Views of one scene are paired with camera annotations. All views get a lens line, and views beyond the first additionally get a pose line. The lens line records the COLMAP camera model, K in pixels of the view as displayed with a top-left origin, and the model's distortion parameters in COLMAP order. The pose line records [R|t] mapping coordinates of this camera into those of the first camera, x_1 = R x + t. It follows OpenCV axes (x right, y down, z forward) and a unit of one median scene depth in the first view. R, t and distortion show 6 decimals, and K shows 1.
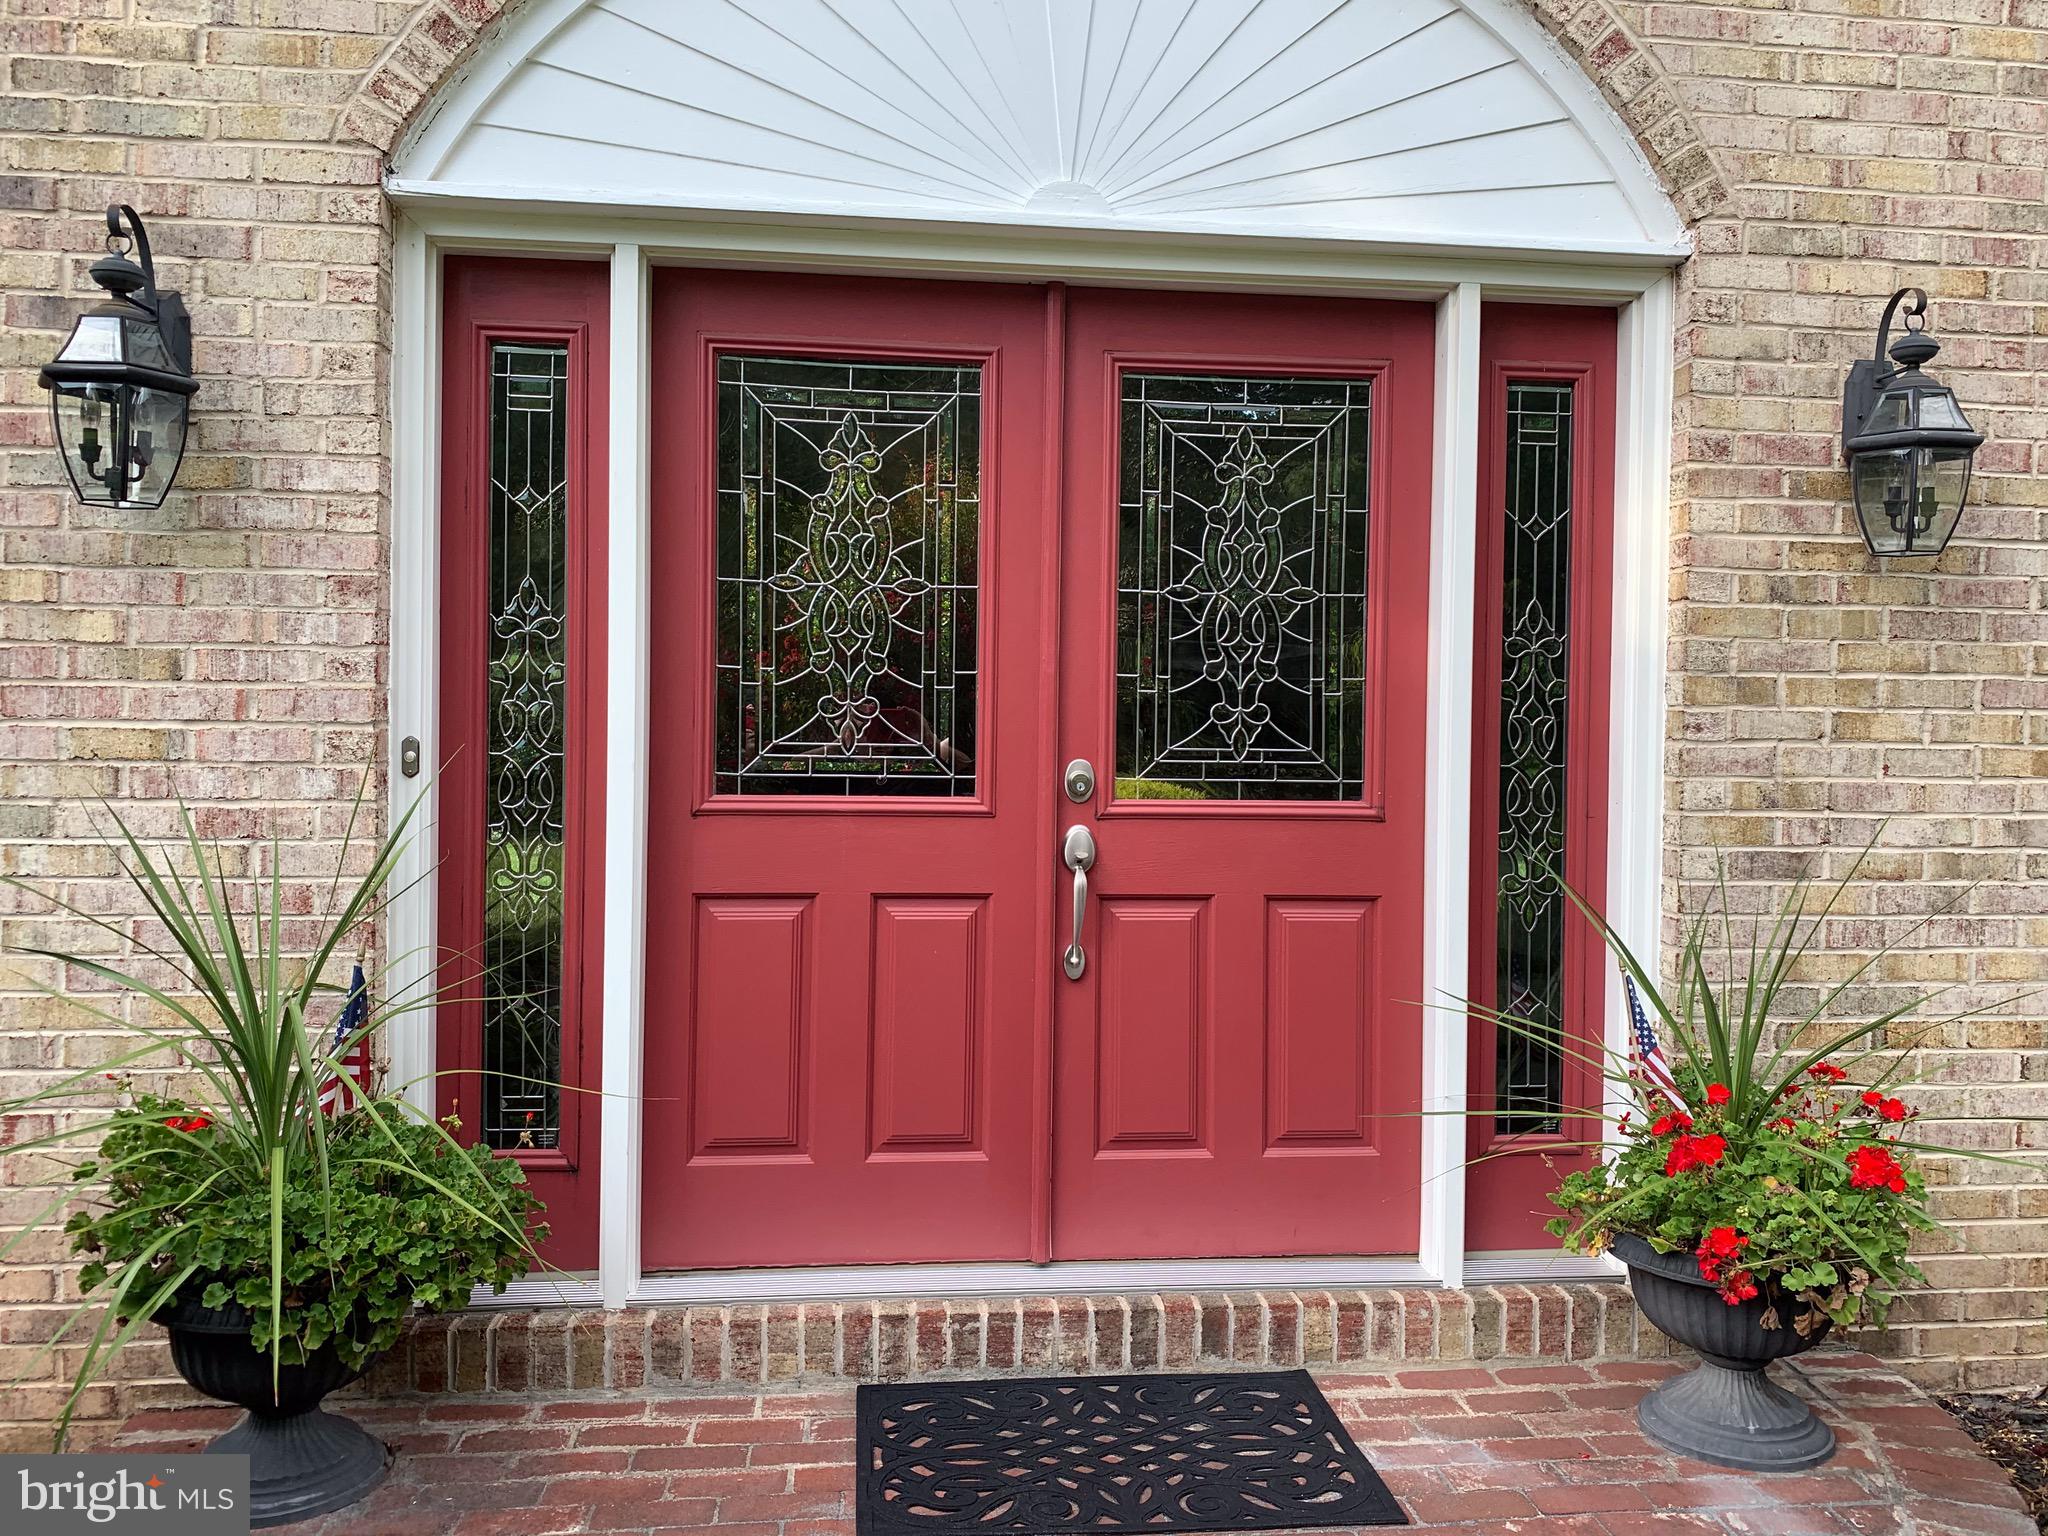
lens RADIAL K [[1569.2, 0, 1024.0], [0, 1569.2, 768.0], [0, 0, 1]] dist [-0.000833, -0.000227]
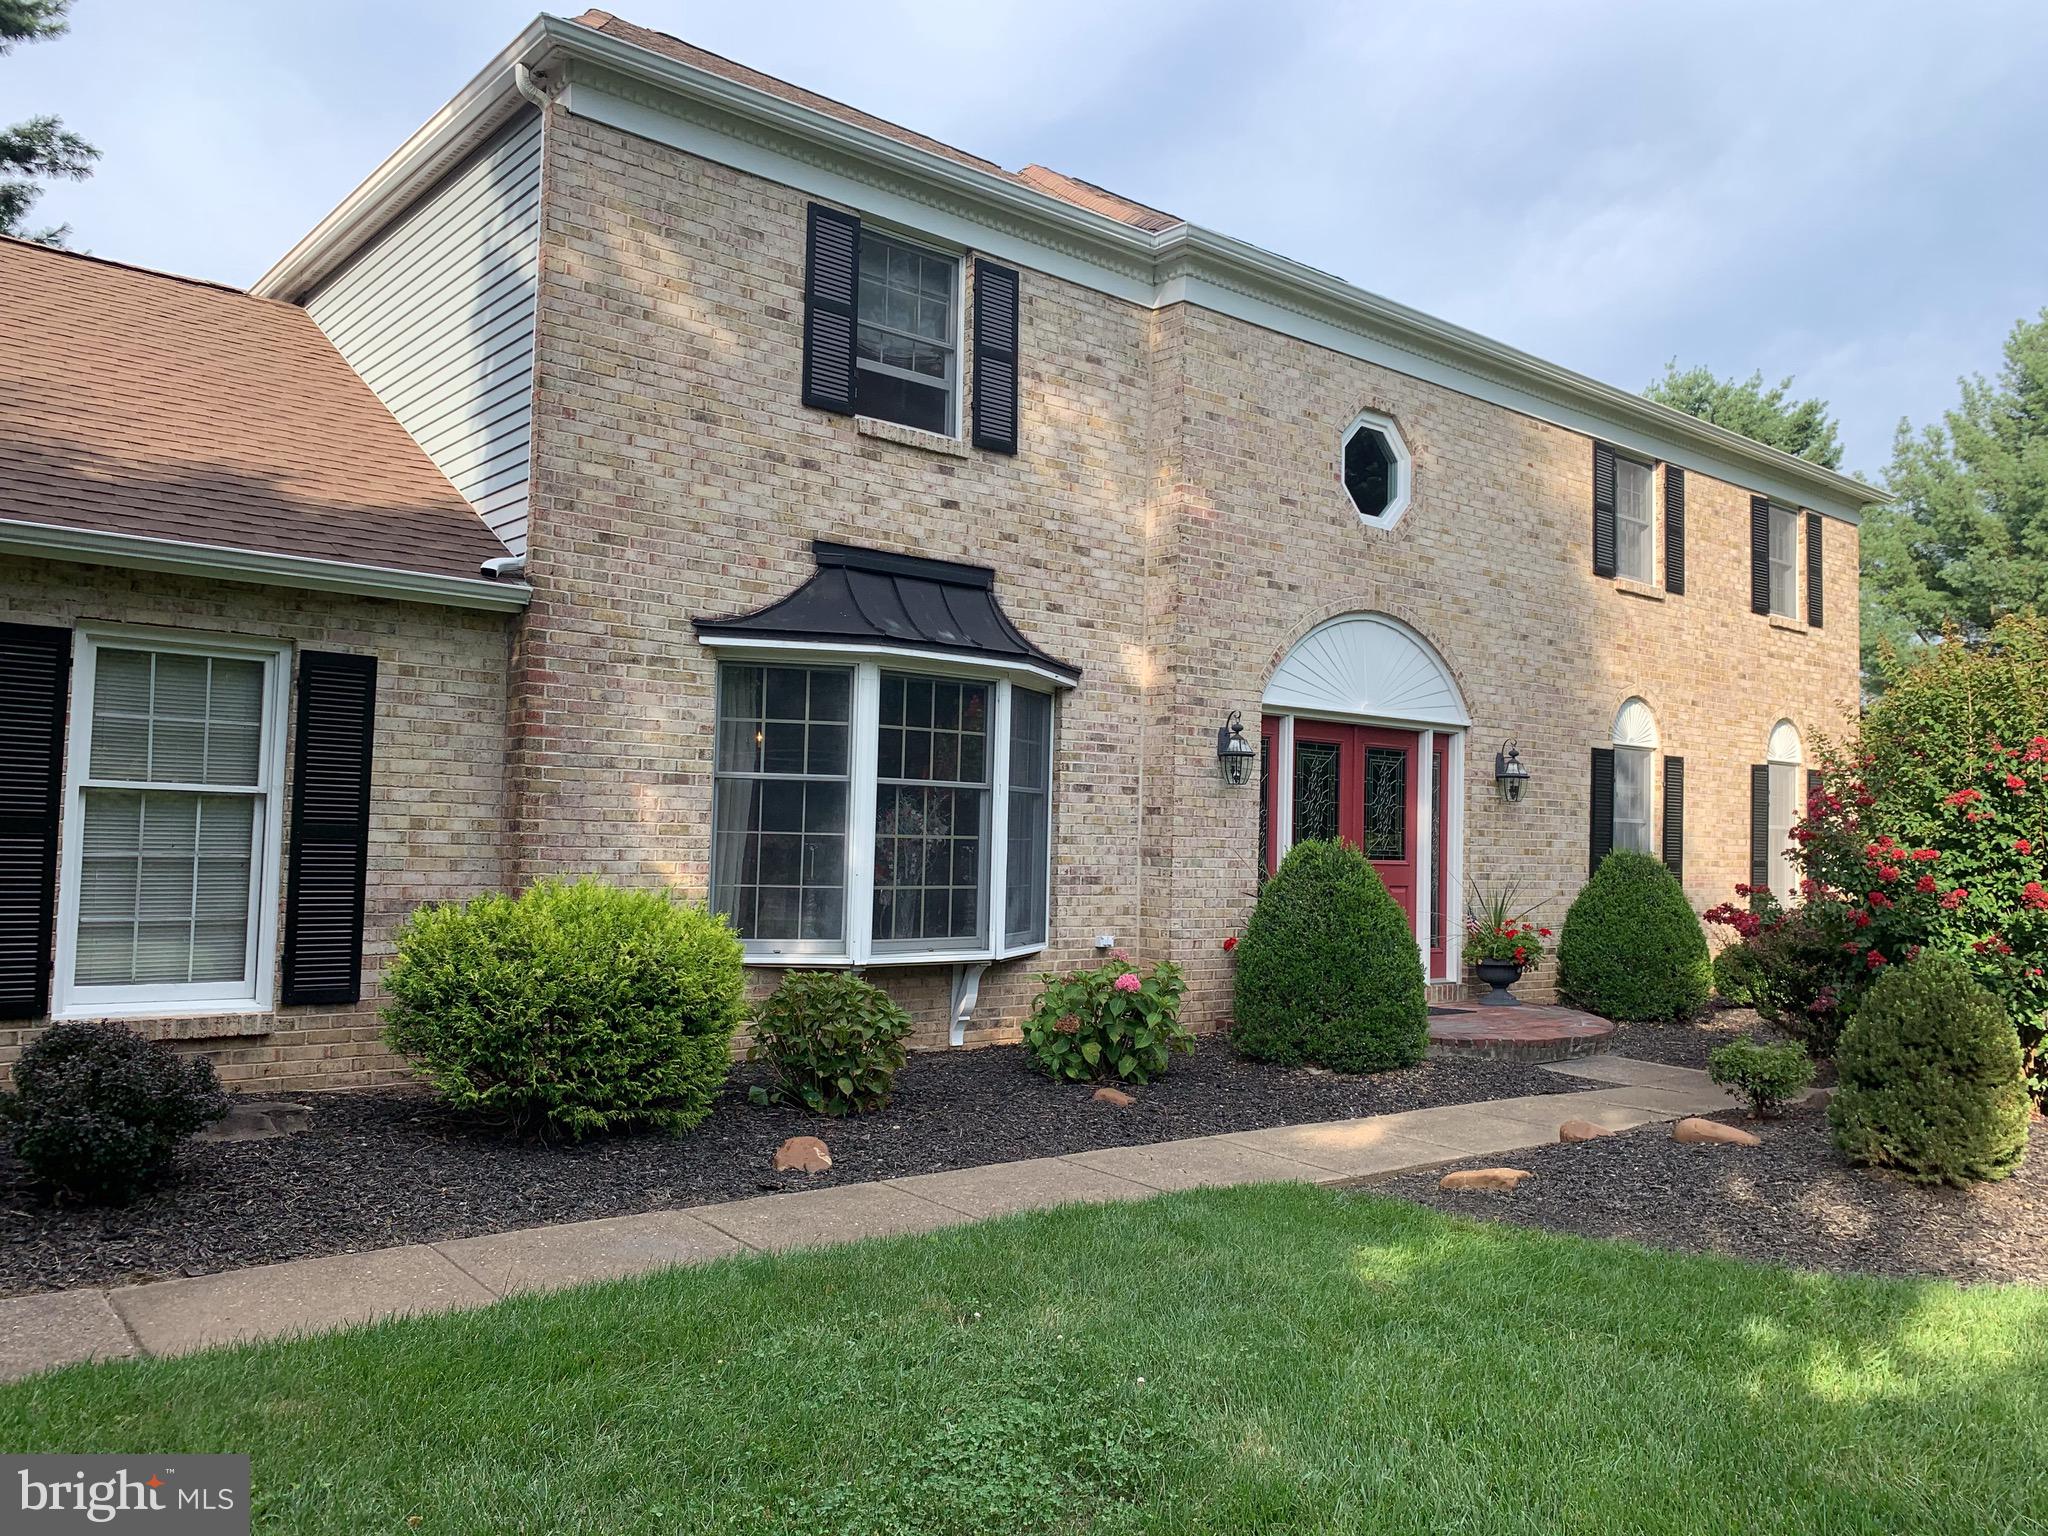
lens RADIAL K [[1581.3, 0, 1024.0], [0, 1581.3, 768.0], [0, 0, 1]] dist [0.190888, -0.548542]
pose [[0.832077, 0.033323, 0.553658, -2.813922], [-0.001077, 0.998289, -0.058465, 0.025390], [-0.554659, 0.048051, 0.830690, -1.785658]]
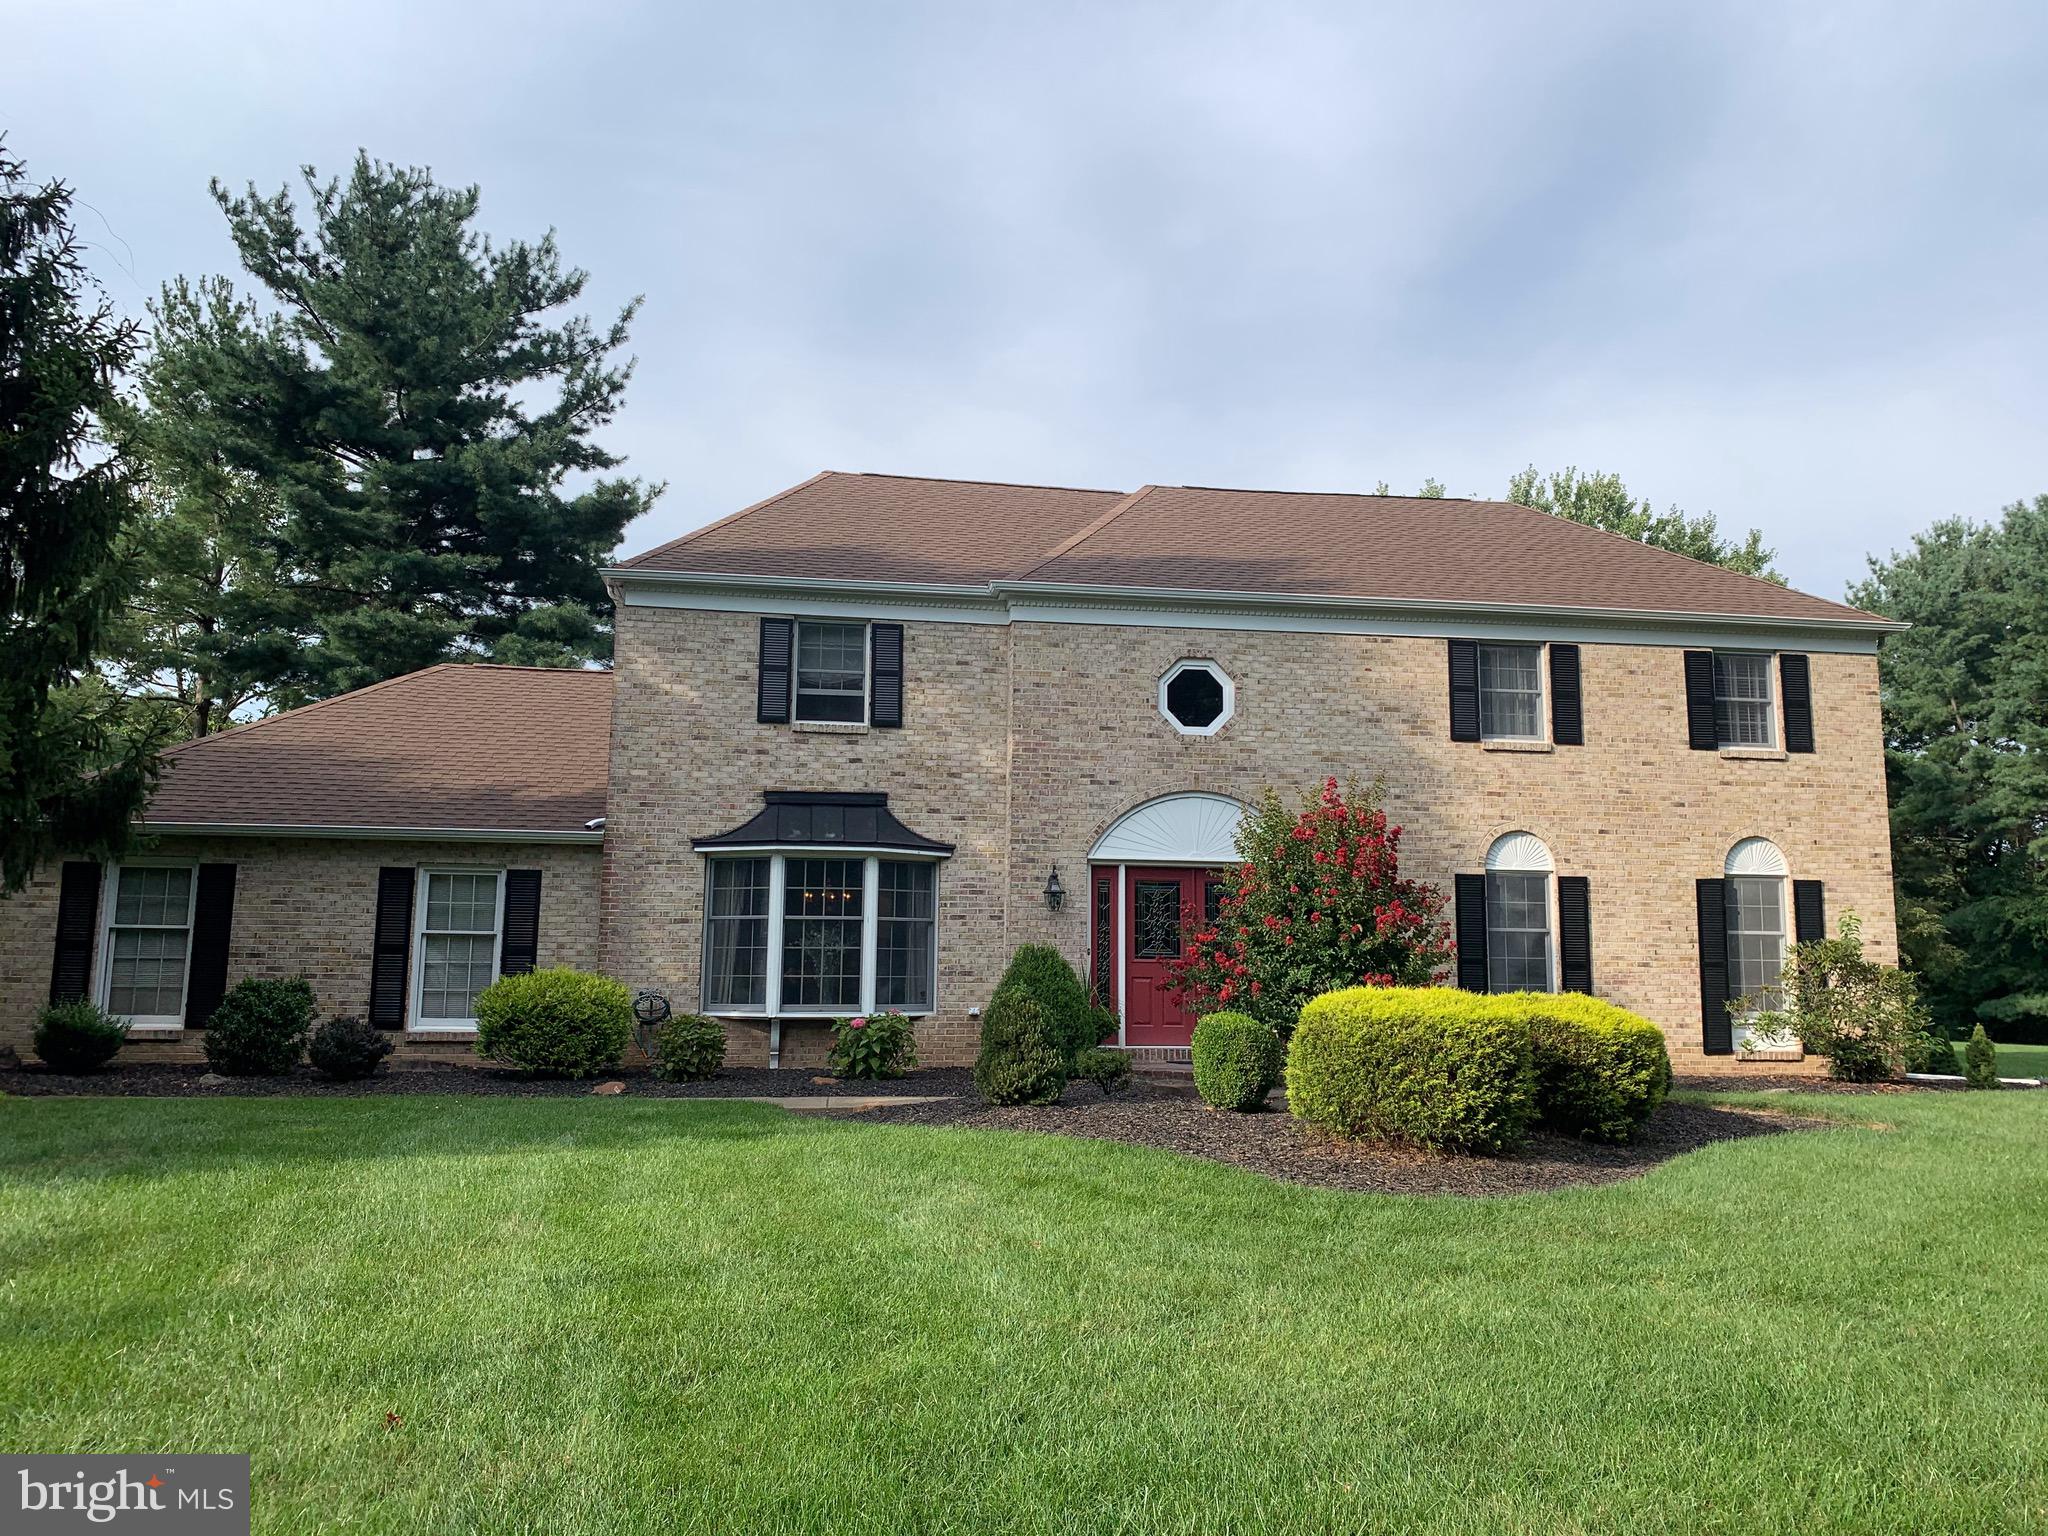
lens RADIAL K [[1581.3, 0, 1024.0], [0, 1581.3, 768.0], [0, 0, 1]] dist [0.190888, -0.548542]
pose [[0.999582, 0.000173, 0.028920, -0.758044], [0.004378, 0.987556, -0.157210, 0.232988], [-0.028587, 0.157271, 0.987142, -4.693150]]
